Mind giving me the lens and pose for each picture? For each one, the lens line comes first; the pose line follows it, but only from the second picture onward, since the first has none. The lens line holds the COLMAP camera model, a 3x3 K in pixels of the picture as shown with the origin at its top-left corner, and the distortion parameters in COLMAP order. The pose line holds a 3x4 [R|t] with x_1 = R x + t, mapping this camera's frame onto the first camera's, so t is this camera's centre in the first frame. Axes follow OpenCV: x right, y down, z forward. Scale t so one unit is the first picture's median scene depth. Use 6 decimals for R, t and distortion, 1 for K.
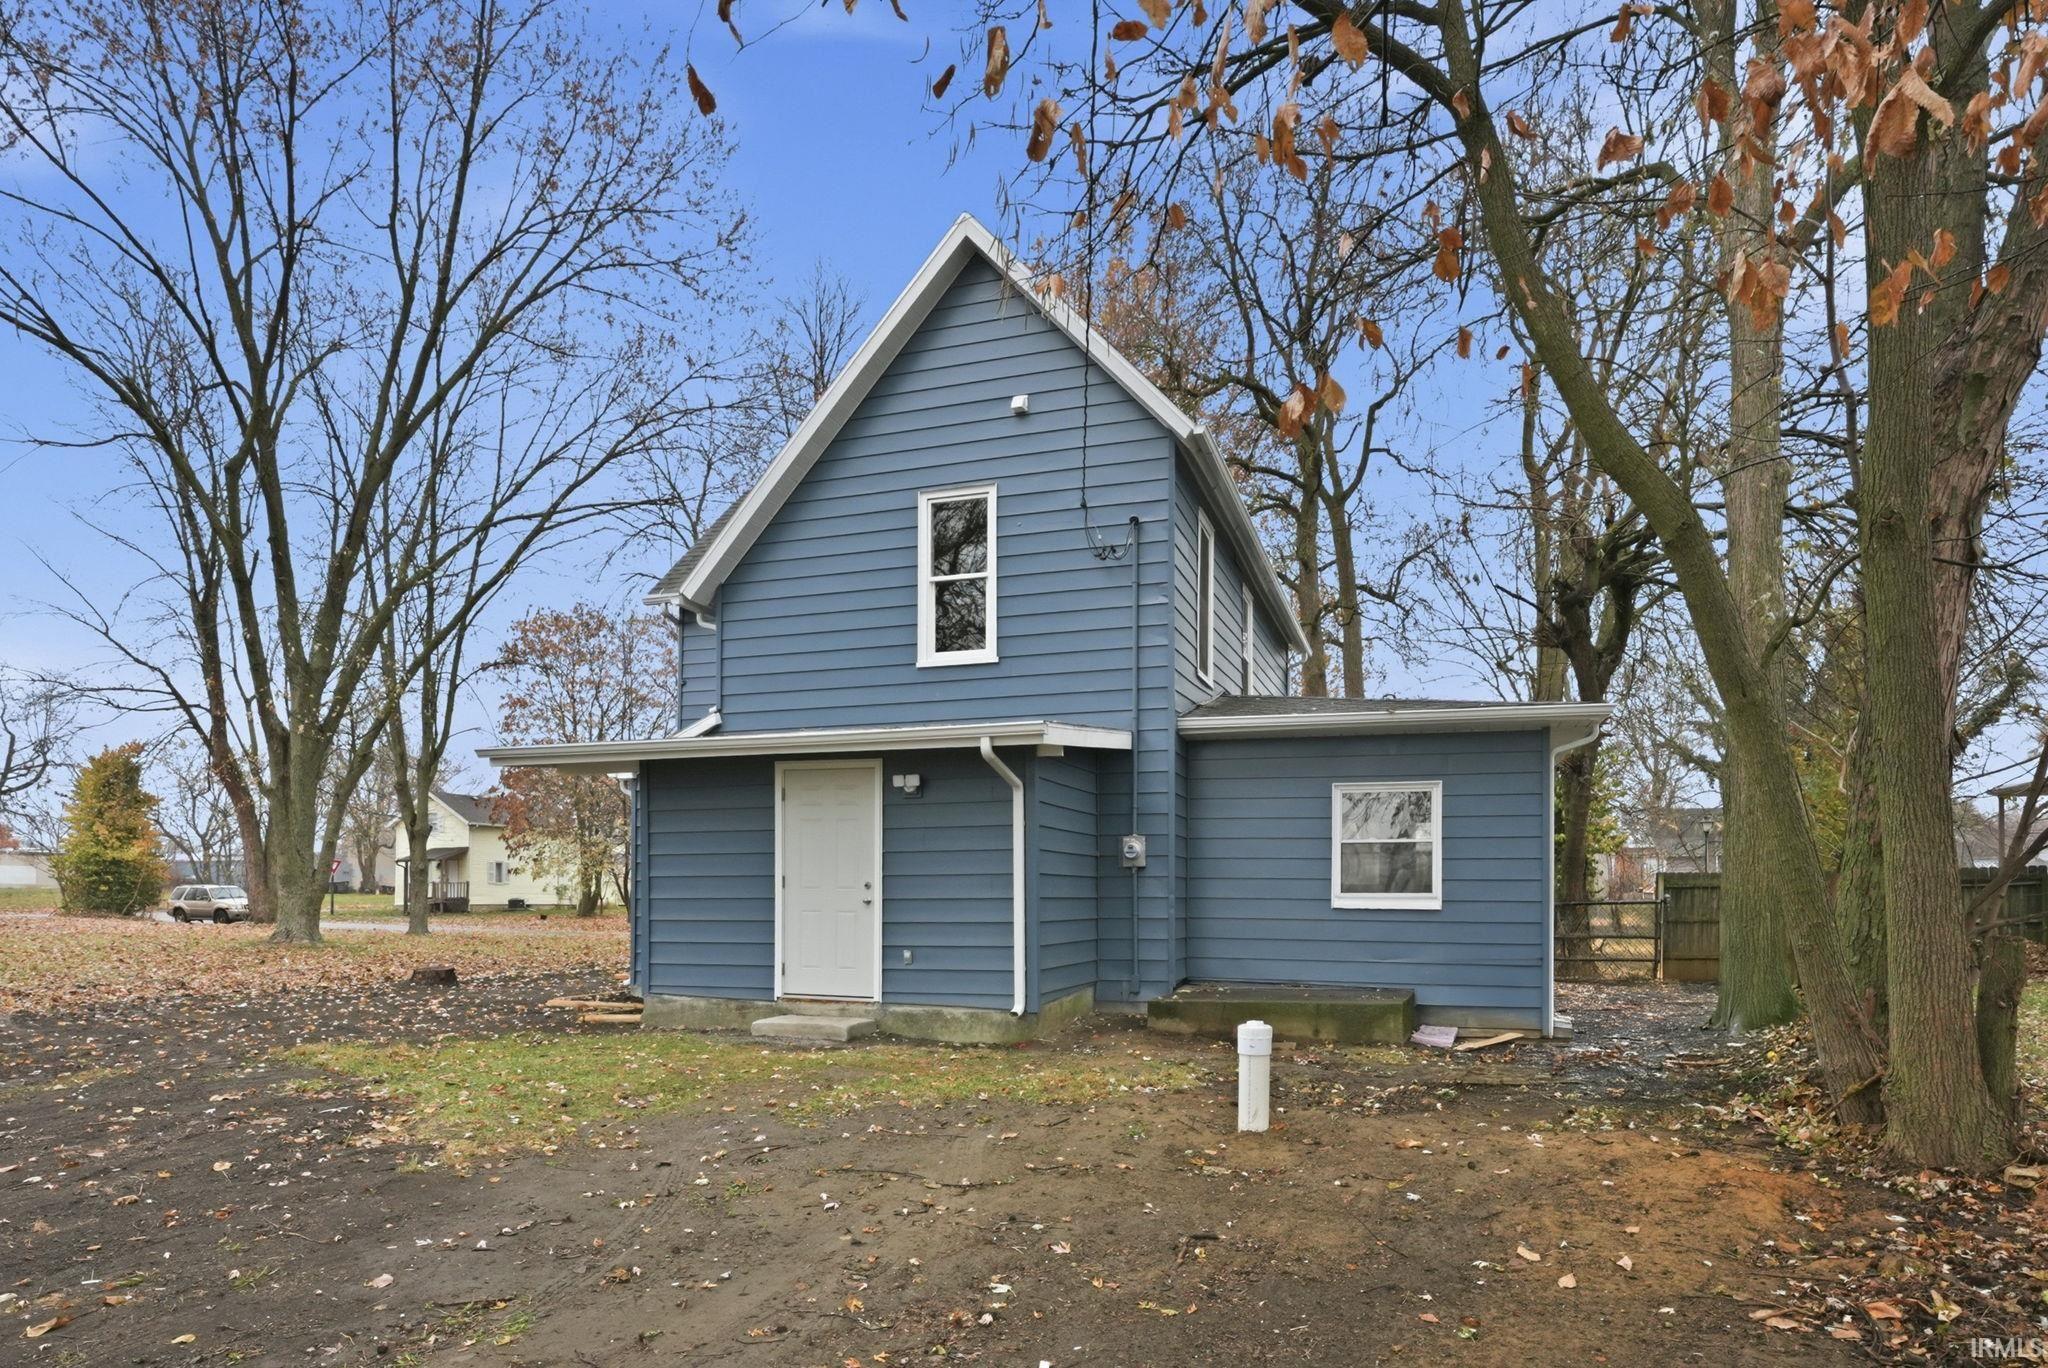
lens RADIAL K [[1082.9, 0, 1024.0], [0, 1082.9, 684.0], [0, 0, 1]] dist [-0.000426, -0.000190]
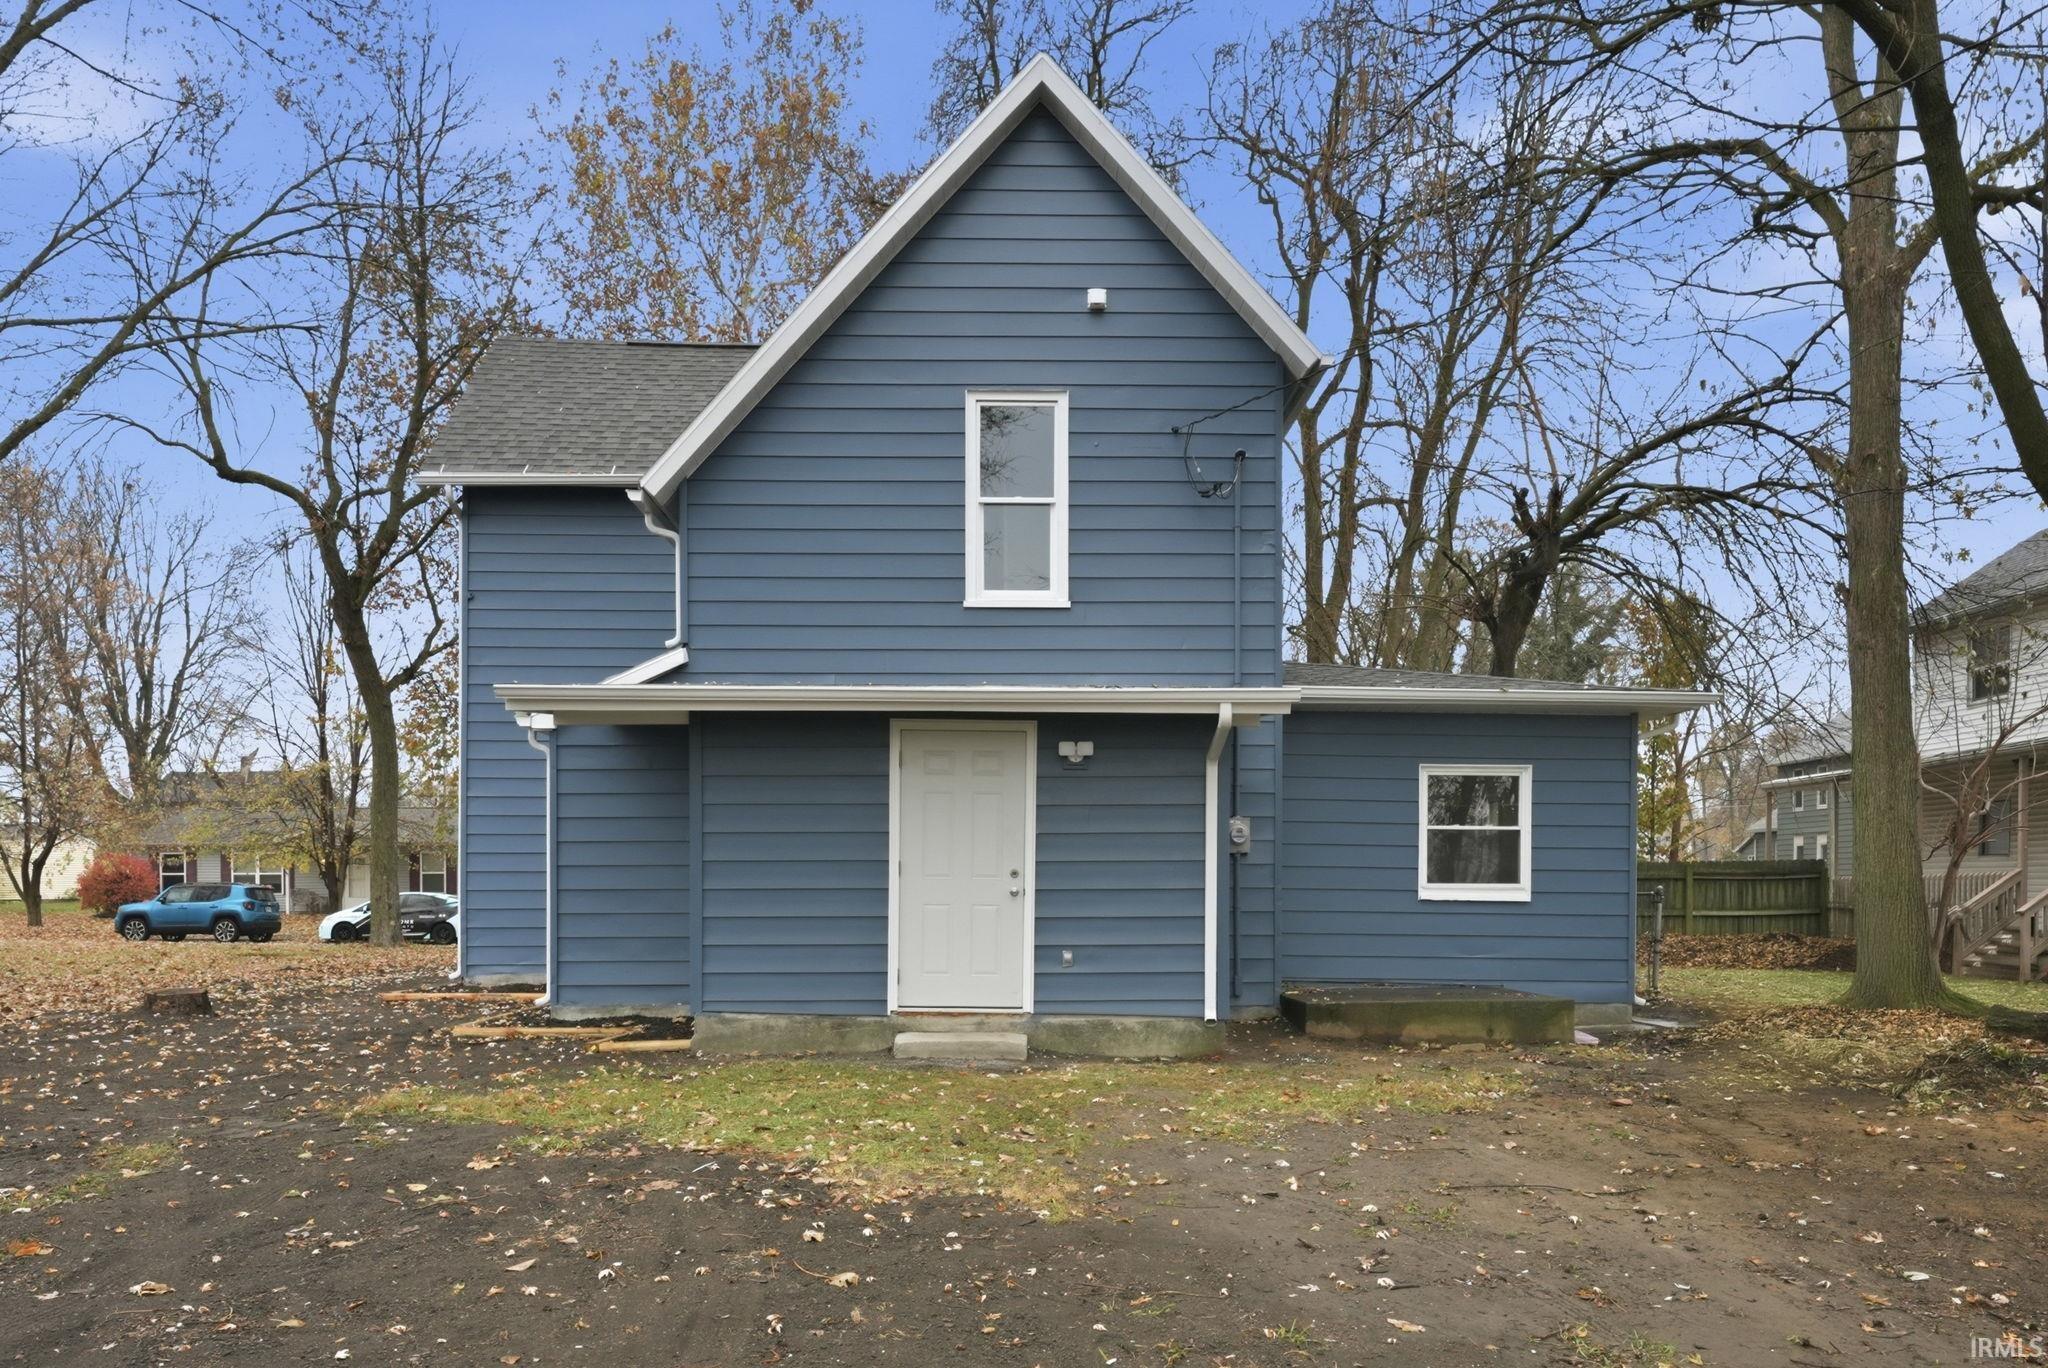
lens RADIAL K [[1371.2, 0, 948.2], [0, 1371.2, 656.5], [0, 0, 1]] dist [0.017877, -0.000059]
pose [[0.950770, 0.051035, 0.305666, -0.511822], [-0.059615, 0.998045, 0.018794, 0.003882], [-0.304109, -0.036091, 0.951953, 0.023211]]
